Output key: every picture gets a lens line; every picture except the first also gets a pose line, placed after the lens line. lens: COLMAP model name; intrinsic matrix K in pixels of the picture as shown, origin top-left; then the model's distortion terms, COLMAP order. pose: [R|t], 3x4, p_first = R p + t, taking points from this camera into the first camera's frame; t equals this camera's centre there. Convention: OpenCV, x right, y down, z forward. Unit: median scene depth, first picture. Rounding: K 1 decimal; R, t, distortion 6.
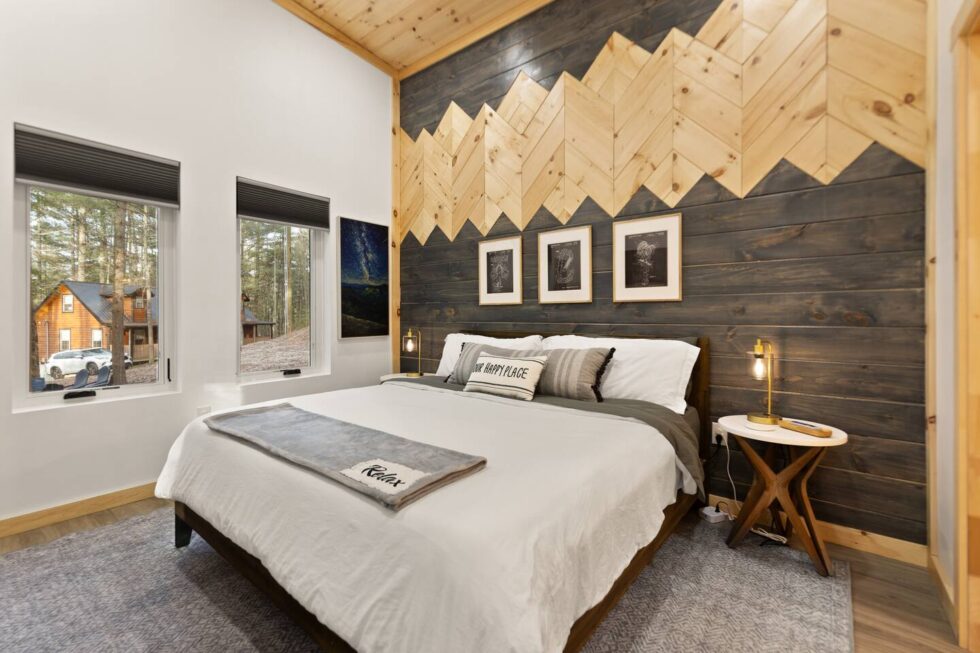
lens RADIAL K [[428.5, 0, 495.8], [0, 428.5, 320.6], [0, 0, 1]] dist [-0.001094, -0.000644]
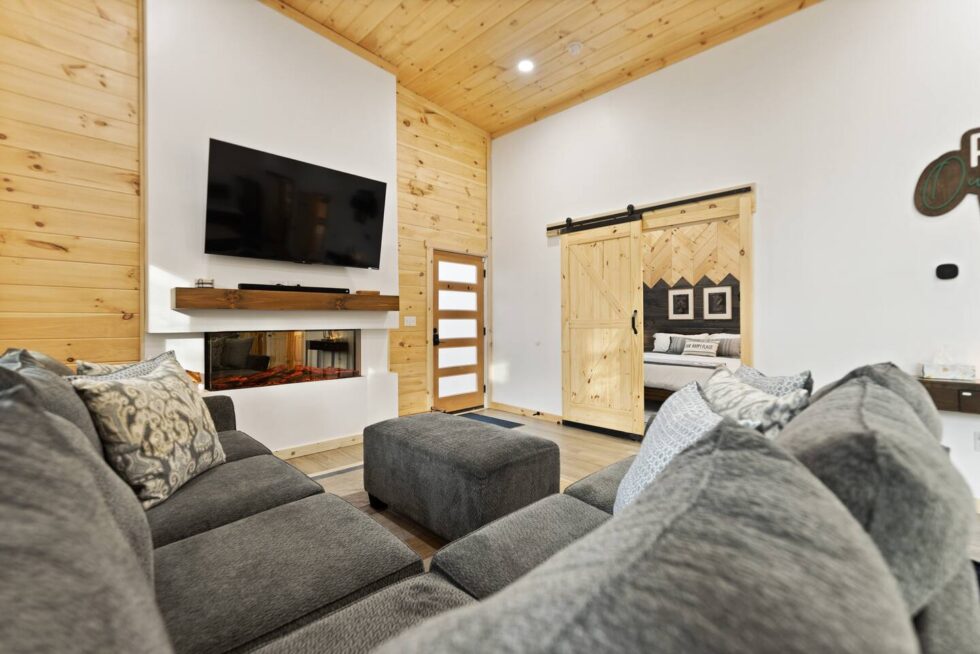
lens RADIAL K [[428.5, 0, 482.4], [0, 428.5, 321.8], [0, 0, 1]] dist [-0.001094, -0.000644]
pose [[0.987858, -0.000815, -0.155360, -0.687551], [-0.000054, 0.999984, -0.005586, -0.014405], [0.155362, 0.005526, 0.987842, -1.374886]]
